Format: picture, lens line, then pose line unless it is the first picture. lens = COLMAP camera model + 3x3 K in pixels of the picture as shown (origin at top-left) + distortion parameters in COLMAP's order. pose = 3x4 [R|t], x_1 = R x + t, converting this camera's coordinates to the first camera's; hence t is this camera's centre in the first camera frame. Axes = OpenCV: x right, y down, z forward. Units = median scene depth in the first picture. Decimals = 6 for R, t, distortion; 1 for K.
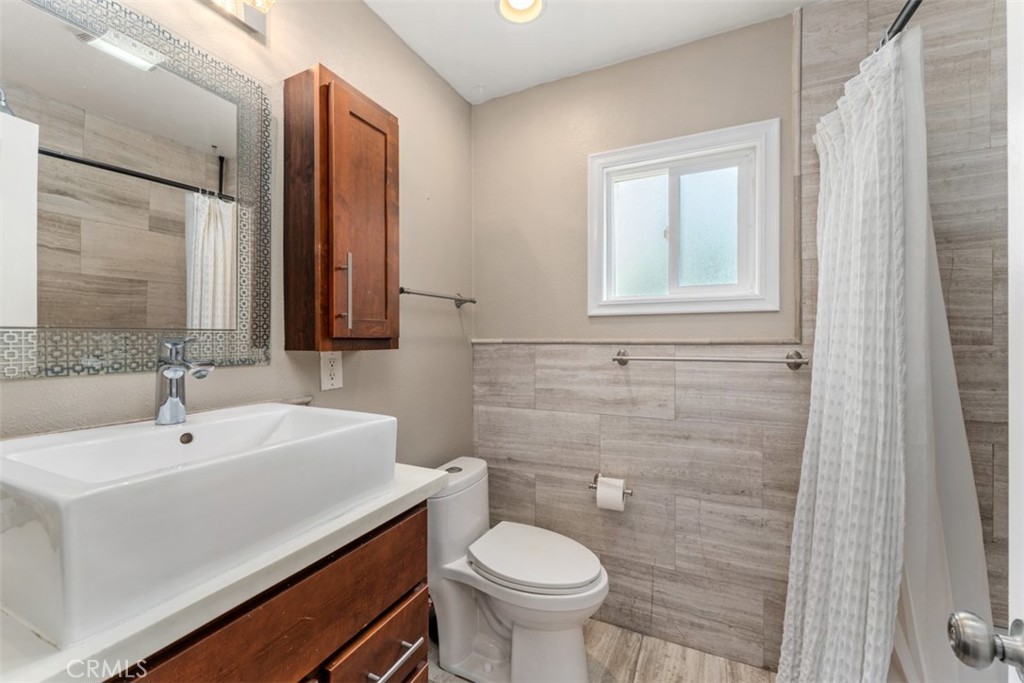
lens RADIAL K [[417.7, 0, 506.5], [0, 417.7, 340.6], [0, 0, 1]] dist [-0.002091, 0.000800]
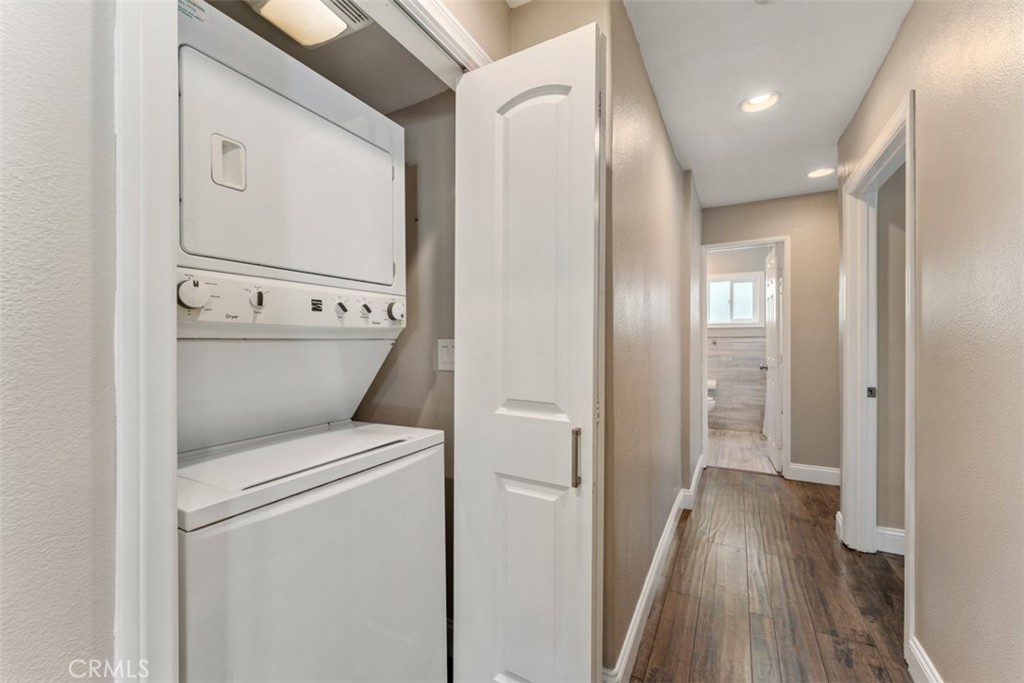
lens RADIAL K [[417.7, 0, 494.0], [0, 417.7, 339.2], [0, 0, 1]] dist [-0.002091, 0.000800]
pose [[0.996708, 0.000845, -0.081069, -1.177964], [-0.001699, 0.999944, -0.010474, 0.058293], [0.081055, 0.010577, 0.996653, -2.381067]]
